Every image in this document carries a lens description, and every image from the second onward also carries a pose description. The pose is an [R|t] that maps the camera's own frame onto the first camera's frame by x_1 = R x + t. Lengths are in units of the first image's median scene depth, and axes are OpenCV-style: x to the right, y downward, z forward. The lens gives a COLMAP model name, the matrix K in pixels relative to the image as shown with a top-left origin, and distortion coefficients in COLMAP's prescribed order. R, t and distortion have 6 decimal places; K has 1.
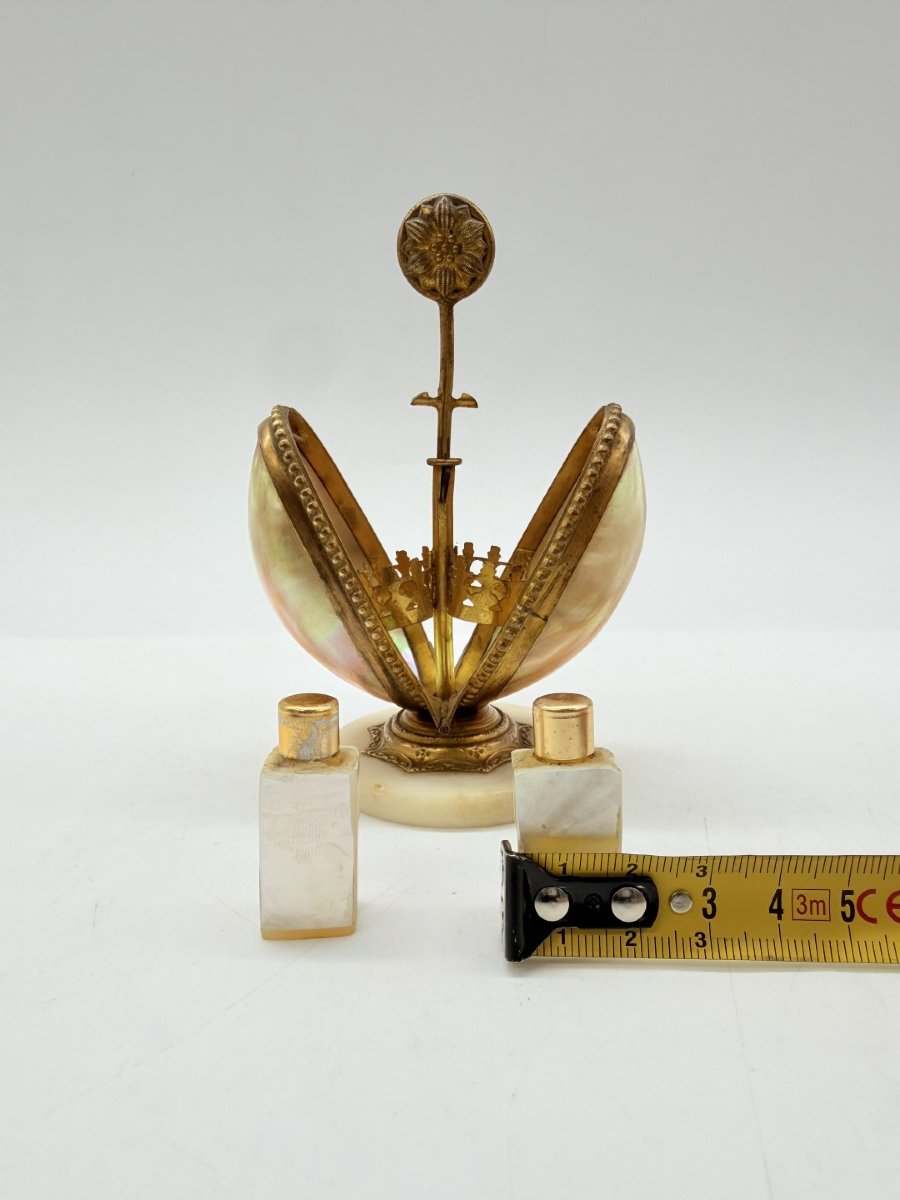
lens RADIAL K [[885.4, 0, 428.1], [0, 885.4, 646.0], [0, 0, 1]] dist [-0.040385, -0.026931]
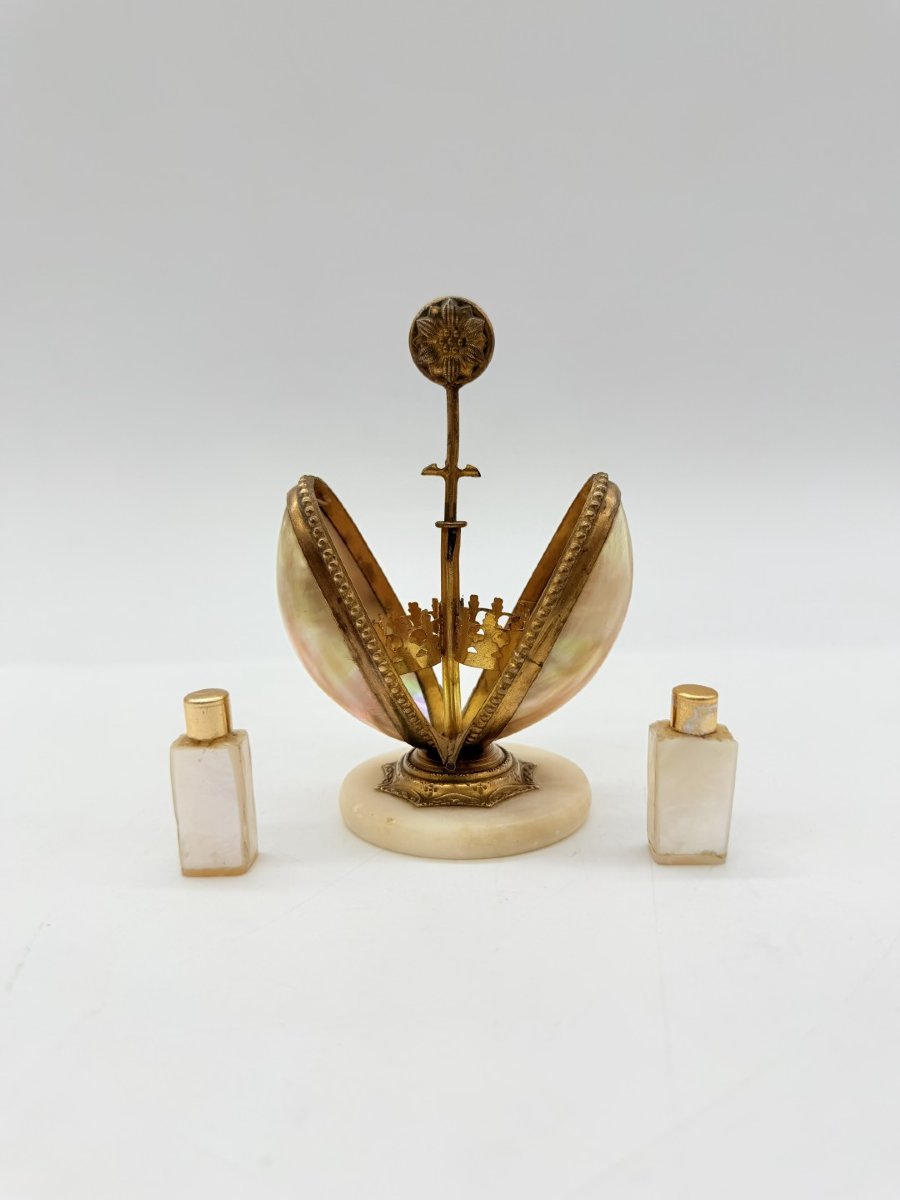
lens RADIAL K [[885.4, 0, 417.7], [0, 885.4, 598.3], [0, 0, 1]] dist [-0.040385, -0.026931]
pose [[0.999355, 0.001111, -0.035887, 0.017489], [-0.005063, 0.993896, -0.110205, 0.009477], [0.035546, 0.110315, 0.993261, -0.114045]]
